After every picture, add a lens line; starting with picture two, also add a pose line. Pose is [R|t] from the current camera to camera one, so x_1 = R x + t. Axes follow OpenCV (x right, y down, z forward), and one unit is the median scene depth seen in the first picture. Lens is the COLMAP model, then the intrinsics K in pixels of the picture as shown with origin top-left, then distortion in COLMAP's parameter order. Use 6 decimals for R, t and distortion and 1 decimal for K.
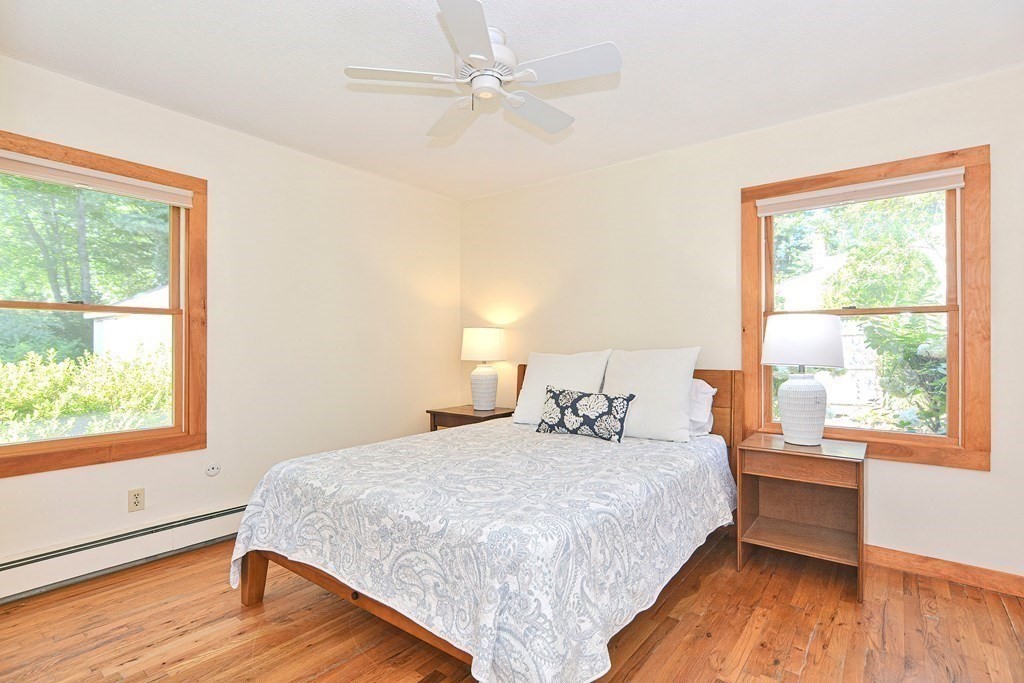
lens RADIAL K [[502.2, 0, 514.2], [0, 502.2, 345.5], [0, 0, 1]] dist [-0.014325, 0.008607]
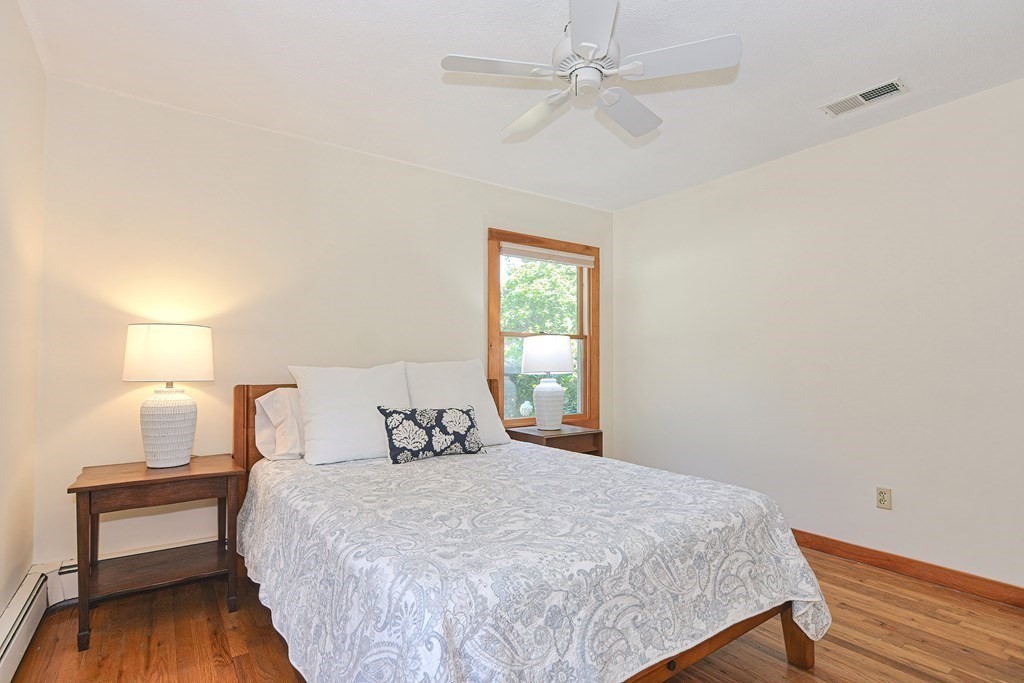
lens RADIAL K [[502.2, 0, 523.0], [0, 502.2, 360.1], [0, 0, 1]] dist [-0.014325, 0.008607]
pose [[0.282737, 0.007962, 0.959164, -0.807225], [0.002227, 0.999957, -0.008957, 0.017301], [-0.959195, 0.004668, 0.282707, 0.703370]]
